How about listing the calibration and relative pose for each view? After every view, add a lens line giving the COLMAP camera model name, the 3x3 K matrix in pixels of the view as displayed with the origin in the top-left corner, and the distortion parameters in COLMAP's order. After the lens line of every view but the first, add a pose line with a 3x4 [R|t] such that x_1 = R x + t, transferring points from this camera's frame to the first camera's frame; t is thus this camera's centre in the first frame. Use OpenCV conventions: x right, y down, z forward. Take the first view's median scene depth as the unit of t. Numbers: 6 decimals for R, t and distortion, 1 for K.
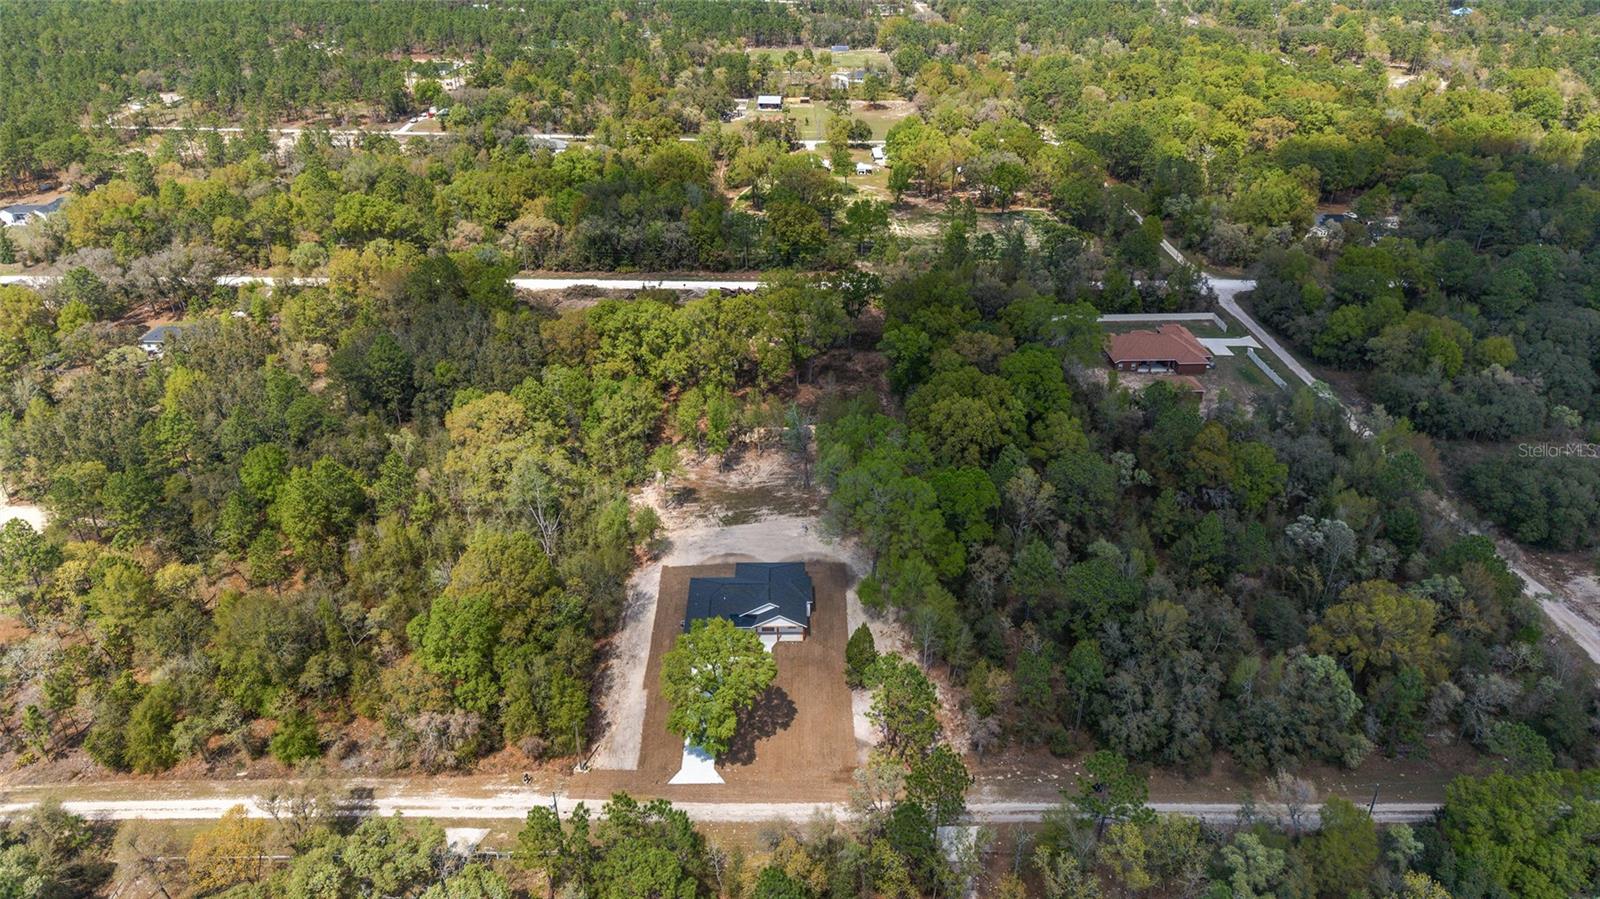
lens RADIAL K [[1069.4, 0, 795.2], [0, 1069.4, 457.7], [0, 0, 1]] dist [0.030004, -0.029487]
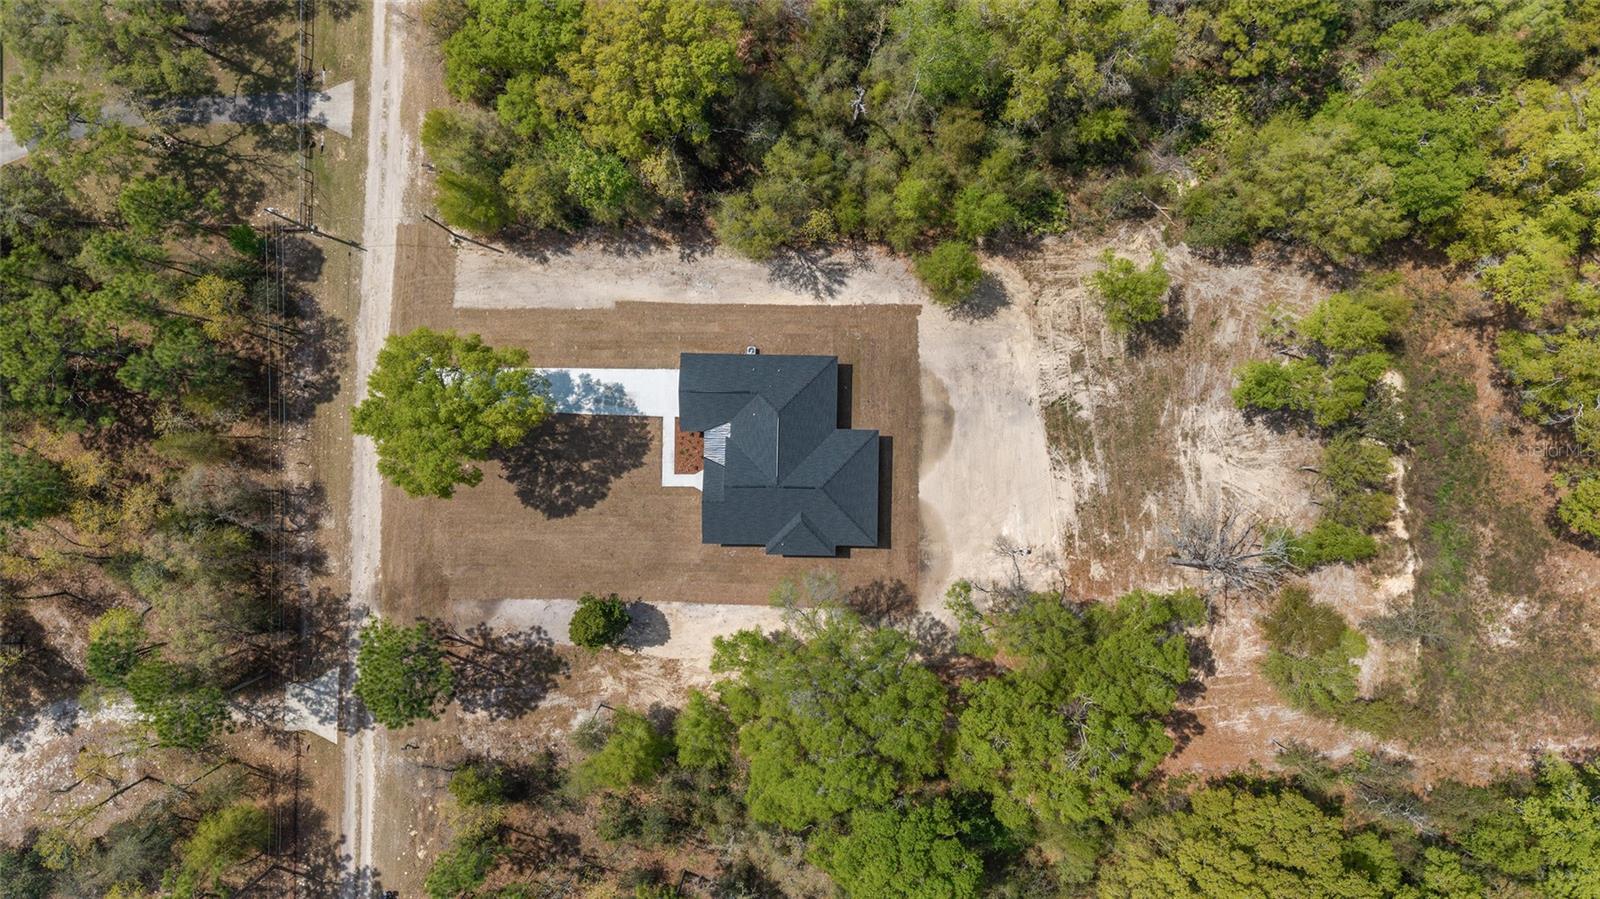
lens RADIAL K [[1069.4, 0, 795.2], [0, 1069.4, 457.7], [0, 0, 1]] dist [0.030004, -0.029487]
pose [[-0.030347, 0.999499, -0.009018, -0.019518], [-0.486930, -0.006904, 0.873414, -0.230502], [0.872914, 0.030897, 0.486895, 0.395131]]
